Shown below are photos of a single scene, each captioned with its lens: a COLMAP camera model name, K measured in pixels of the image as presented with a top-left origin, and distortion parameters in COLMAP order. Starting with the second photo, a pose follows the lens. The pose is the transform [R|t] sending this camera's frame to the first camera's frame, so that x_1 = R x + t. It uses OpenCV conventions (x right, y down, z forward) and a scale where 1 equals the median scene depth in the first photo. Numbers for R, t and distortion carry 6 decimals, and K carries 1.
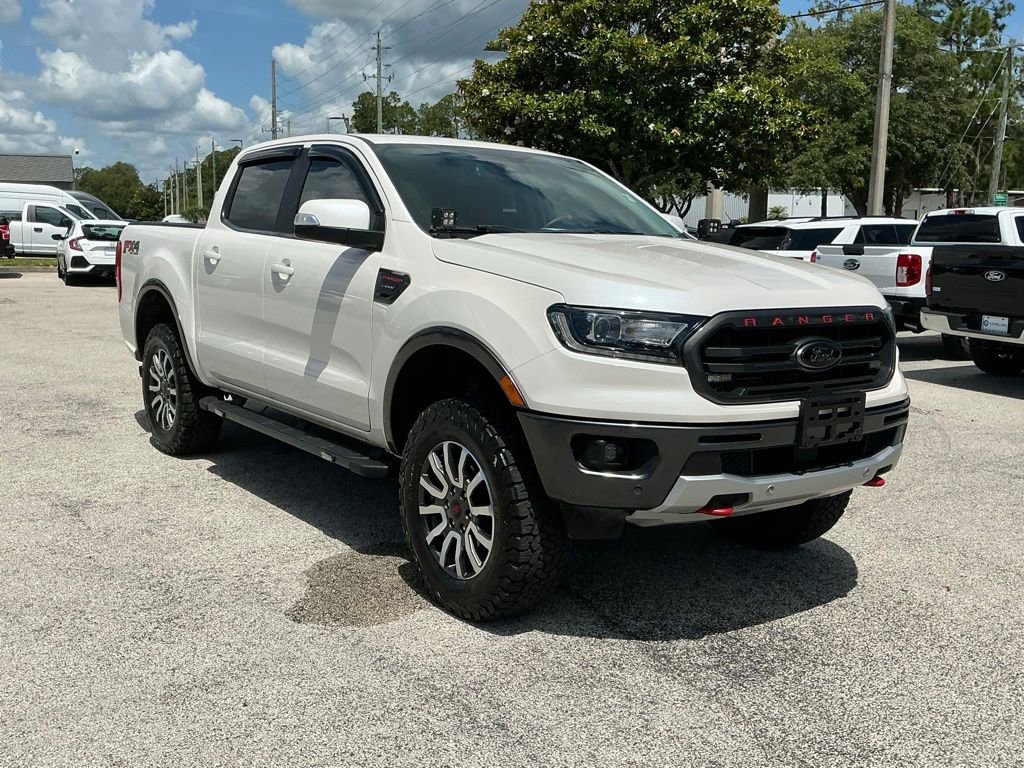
lens RADIAL K [[1024.9, 0, 512.0], [0, 1024.9, 384.0], [0, 0, 1]] dist [0.136212, -0.298364]
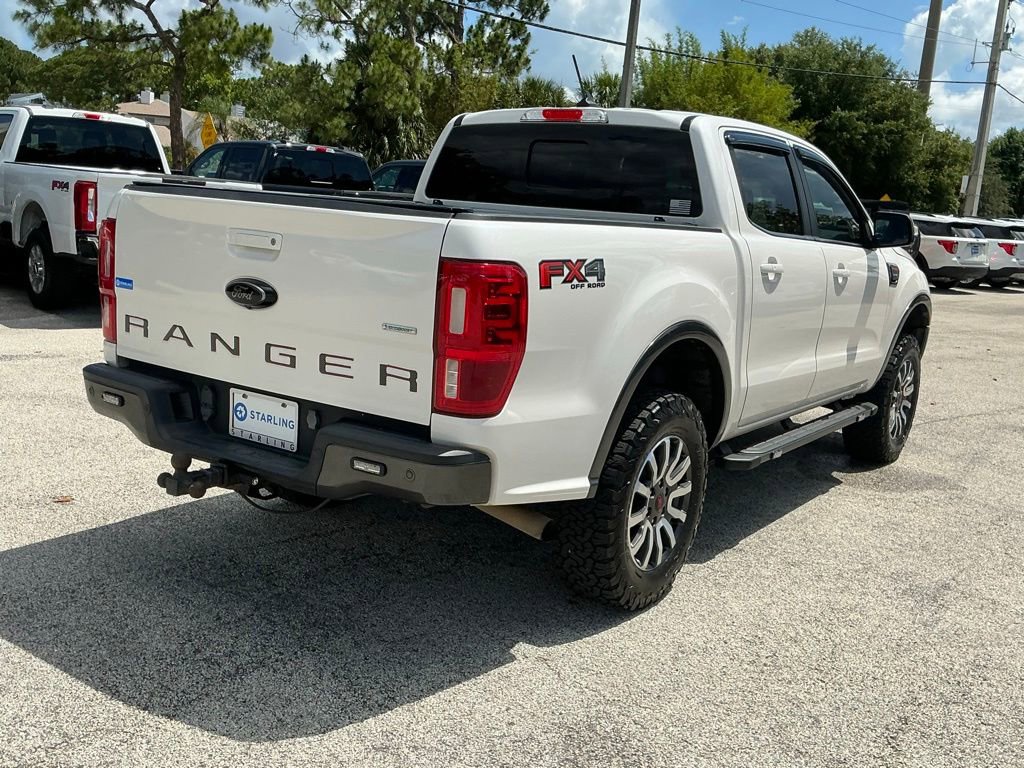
lens RADIAL K [[1024.9, 0, 512.0], [0, 1024.9, 384.0], [0, 0, 1]] dist [0.136212, -0.298364]
pose [[-0.323359, -0.211125, 0.922424, -1.321429], [0.056713, 0.968717, 0.241601, -0.328545], [-0.944575, 0.130437, -0.301270, 1.963800]]
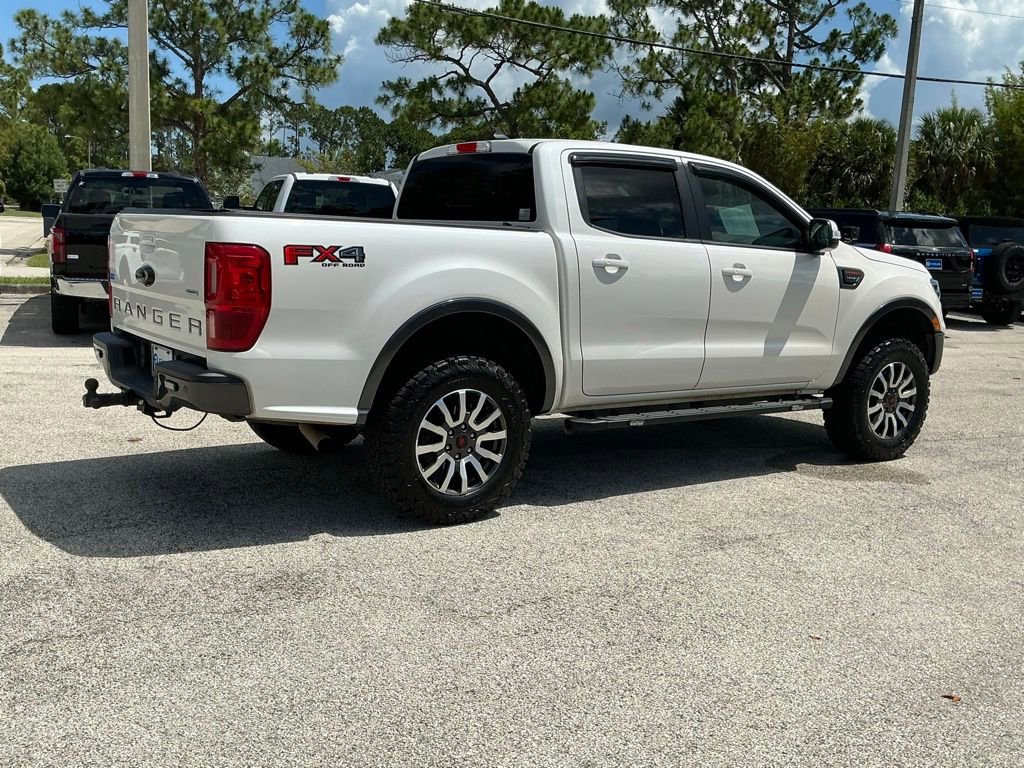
lens RADIAL K [[1024.9, 0, 512.0], [0, 1024.9, 384.0], [0, 0, 1]] dist [0.136212, -0.298364]
pose [[0.019564, -0.166022, 0.985928, -1.686218], [0.103437, 0.981161, 0.163167, -0.245001], [-0.994444, 0.098790, 0.036369, 1.462847]]
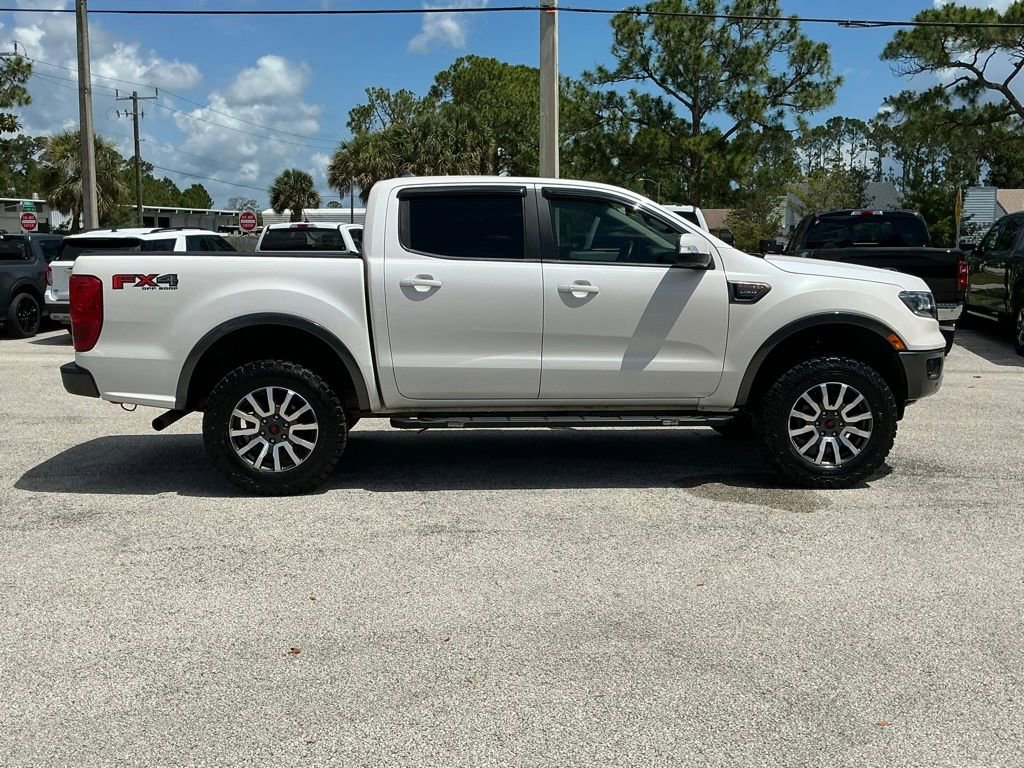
lens RADIAL K [[1024.9, 0, 512.0], [0, 1024.9, 384.0], [0, 0, 1]] dist [0.136212, -0.298364]
pose [[0.542353, -0.131638, 0.829774, -1.559148], [0.132799, 0.988665, 0.070045, -0.113685], [-0.829589, 0.072204, 0.553687, 0.465277]]
